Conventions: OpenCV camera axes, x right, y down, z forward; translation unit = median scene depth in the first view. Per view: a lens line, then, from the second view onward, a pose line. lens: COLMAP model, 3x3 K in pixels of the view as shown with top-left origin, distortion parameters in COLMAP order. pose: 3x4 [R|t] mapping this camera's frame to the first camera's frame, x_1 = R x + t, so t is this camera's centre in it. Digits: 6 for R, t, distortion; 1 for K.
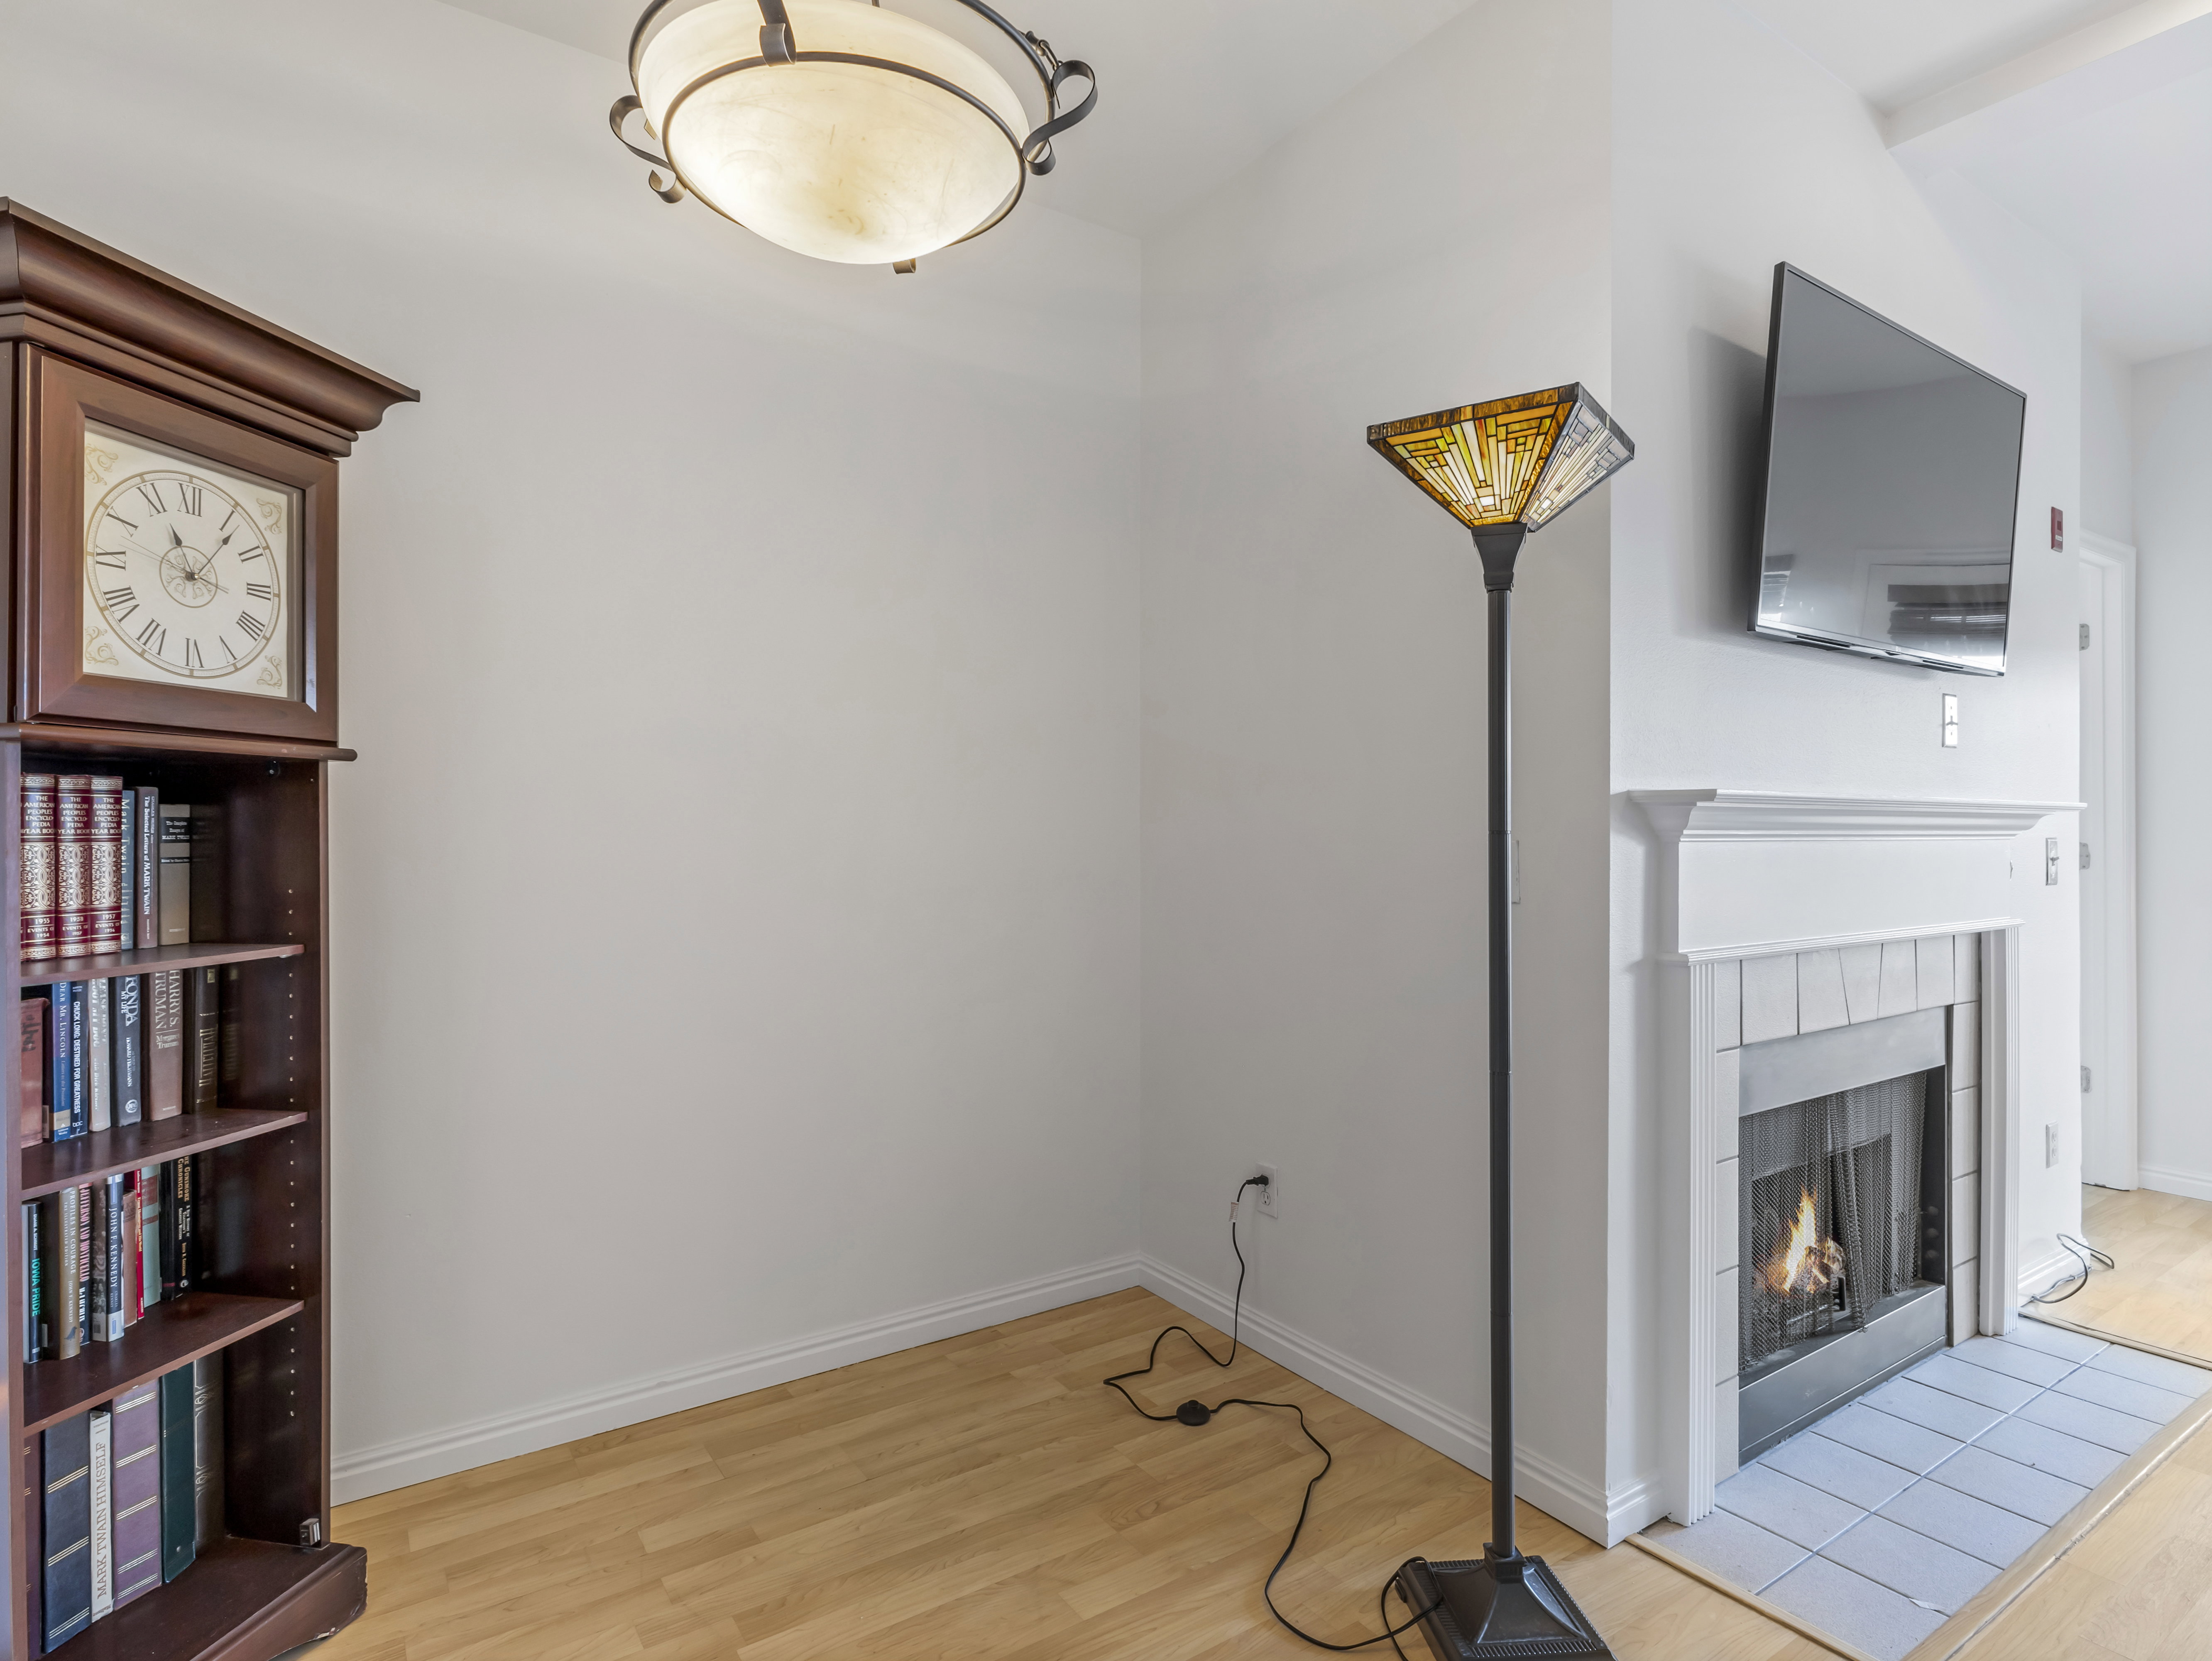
lens RADIAL K [[1172.2, 0, 1103.6], [0, 1172.2, 833.1], [0, 0, 1]] dist [-0.004991, 0.000118]
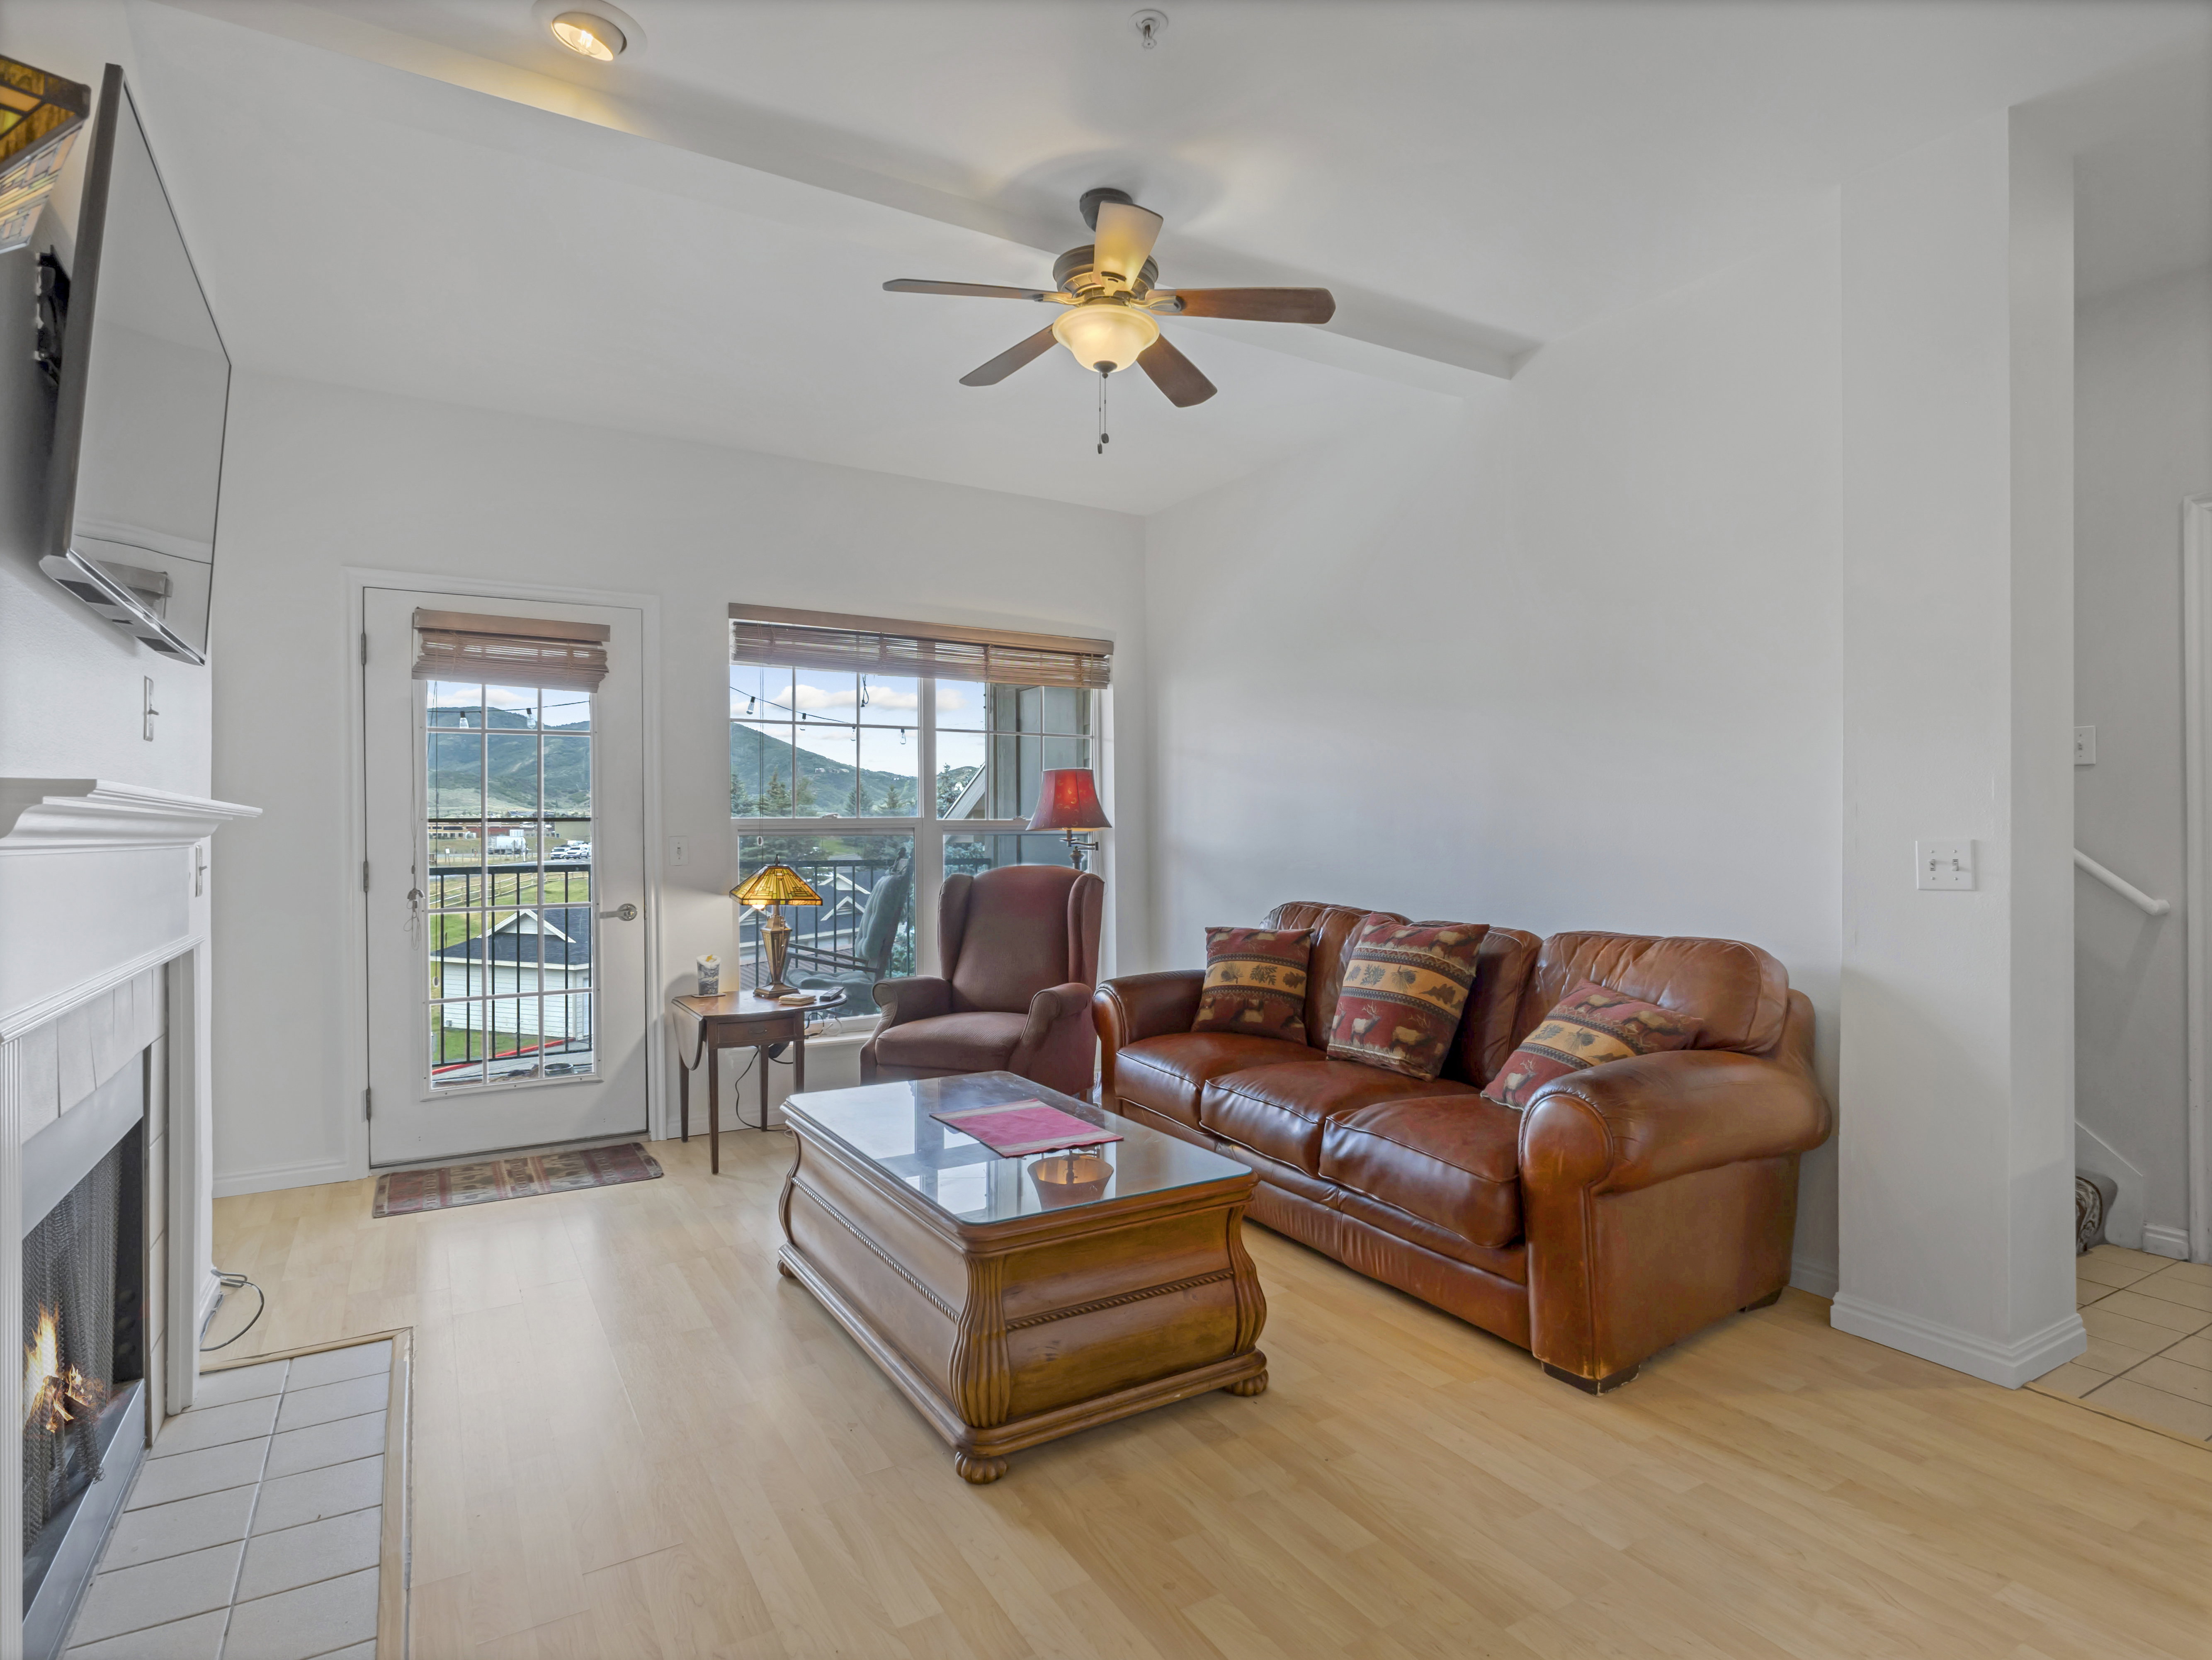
lens RADIAL K [[1172.1, 0, 1116.3], [0, 1172.1, 826.1], [0, 0, 1]] dist [-0.004991, 0.000118]
pose [[0.048526, 0.004754, 0.998811, -0.088369], [0.005498, 0.999972, -0.005026, -0.003214], [-0.998807, 0.005735, 0.048498, 0.256397]]
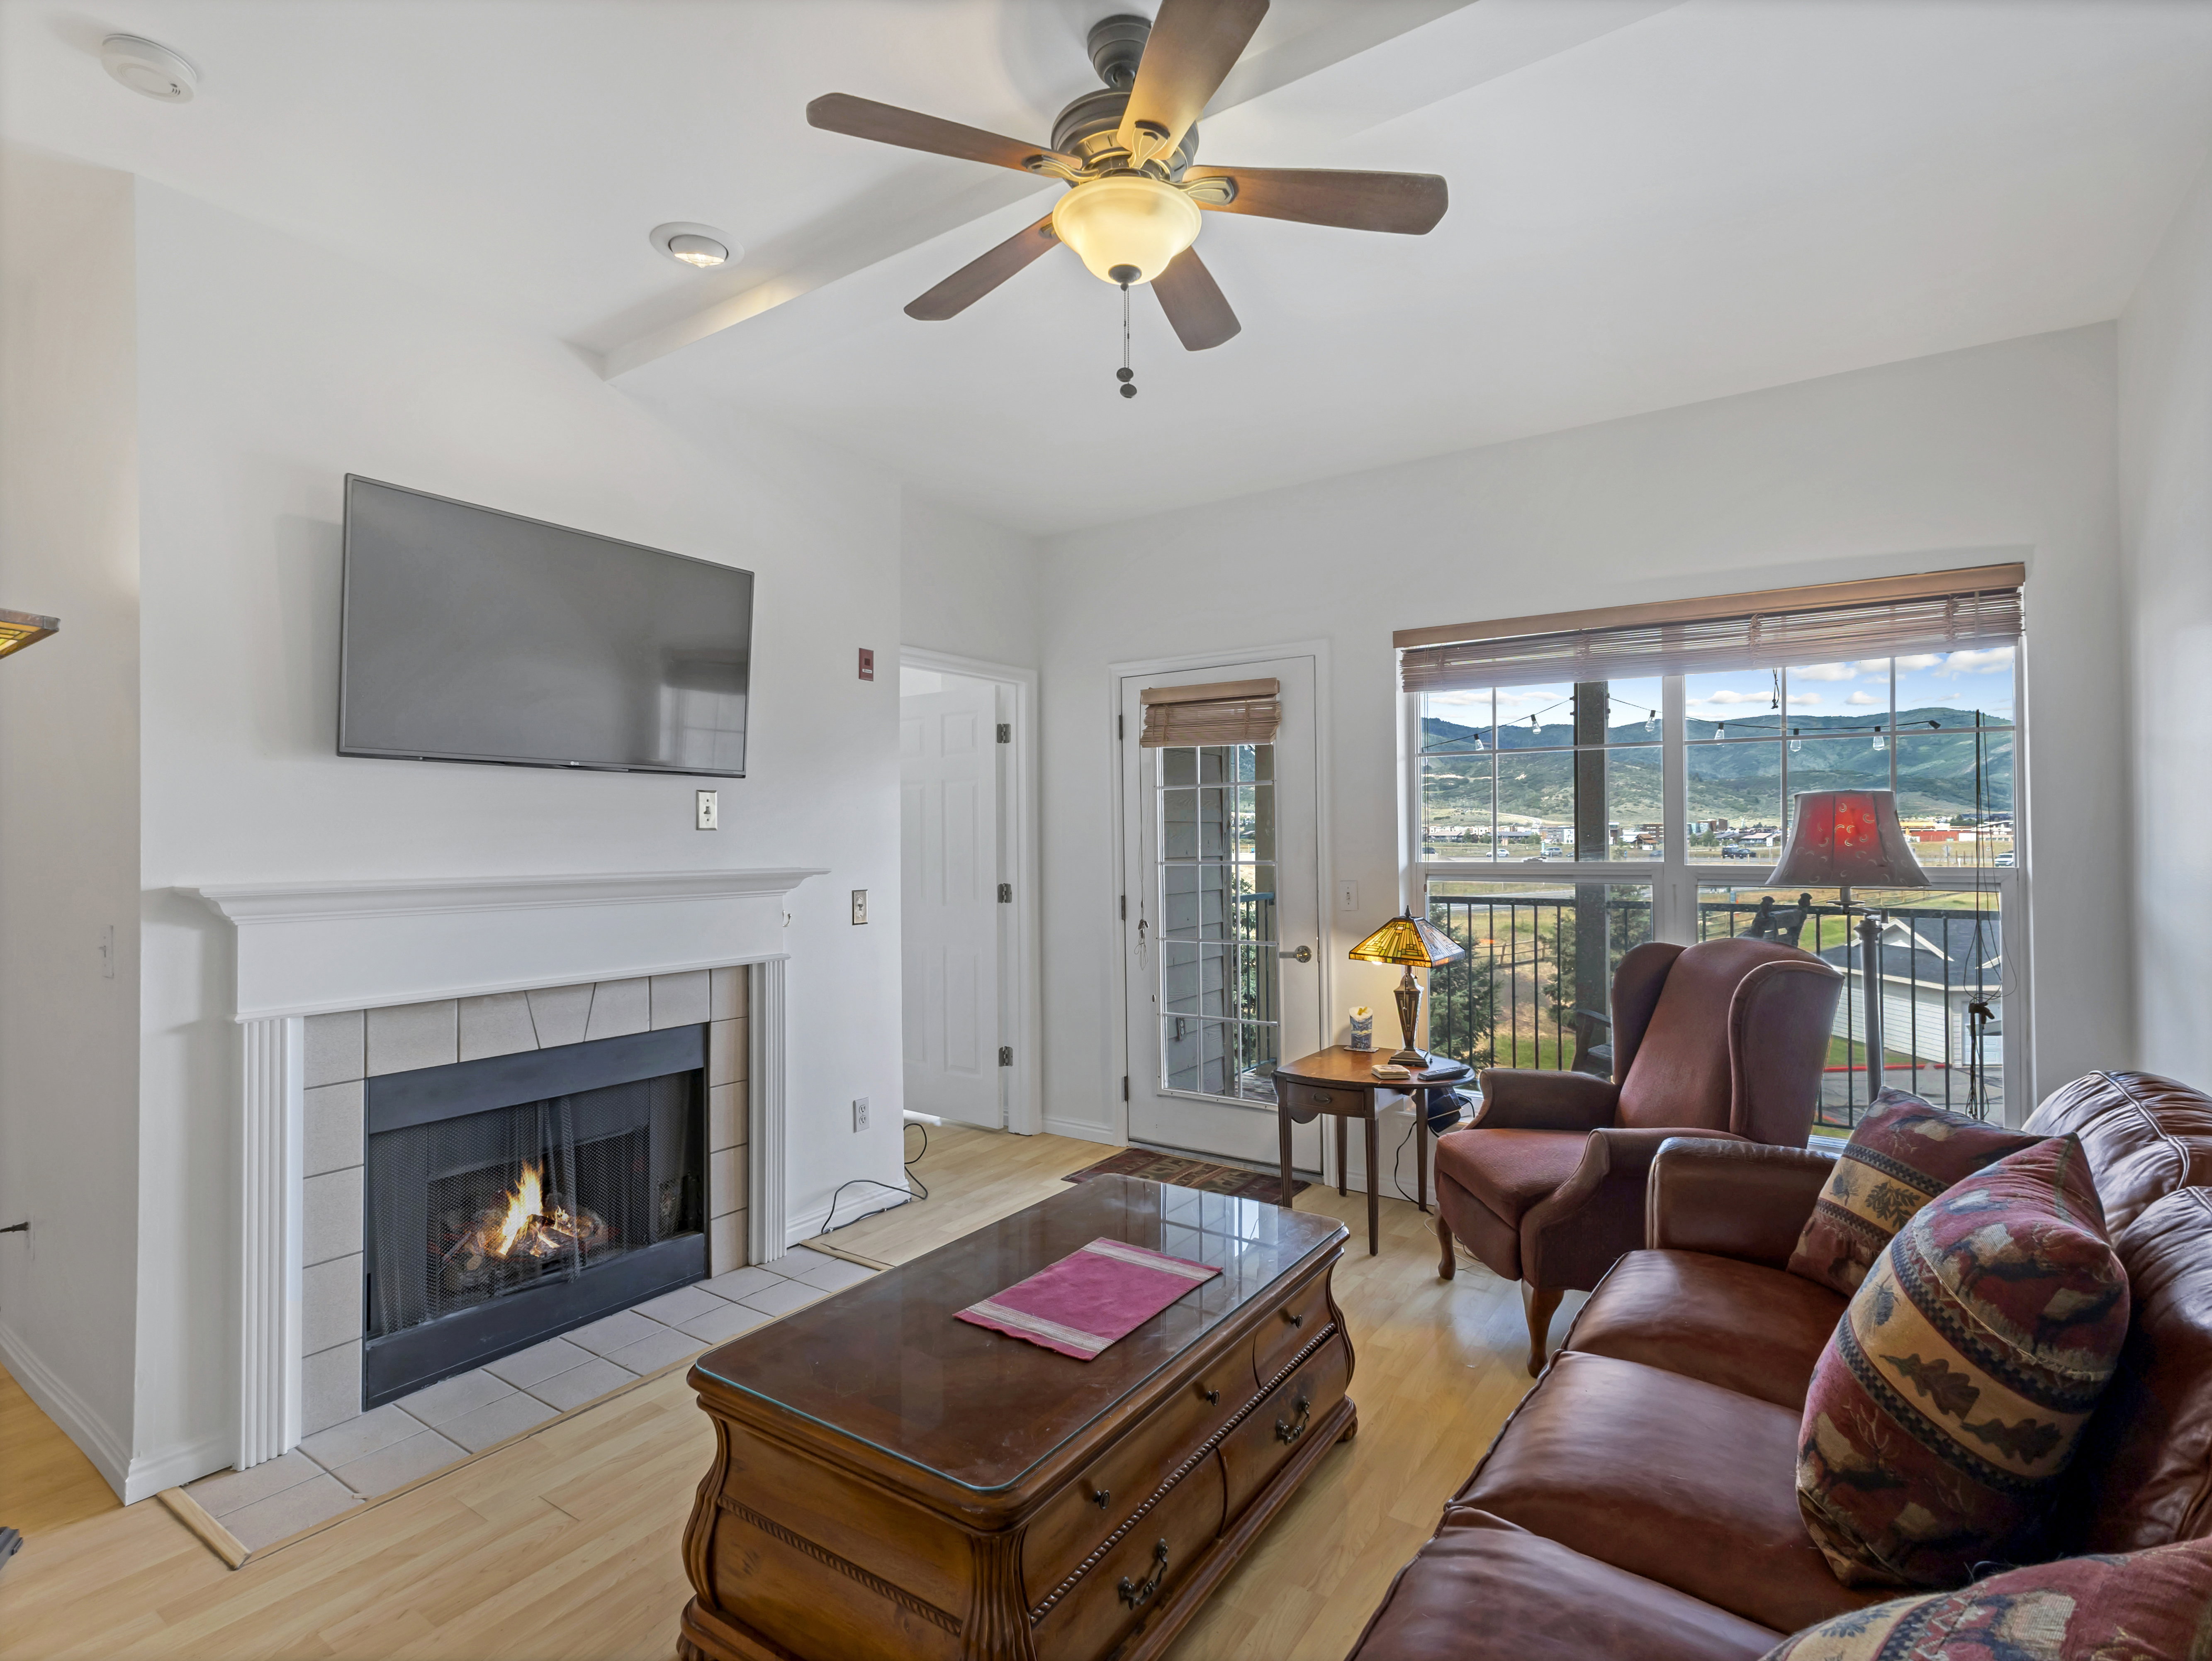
lens RADIAL K [[1085.3, 0, 1118.9], [0, 1085.3, 833.8], [0, 0, 1]] dist [0.005428, 0.002800]
pose [[0.927657, -0.001524, 0.373429, 0.695862], [0.004898, 0.999955, -0.008088, -0.055983], [-0.373400, 0.009332, 0.927623, -0.329858]]
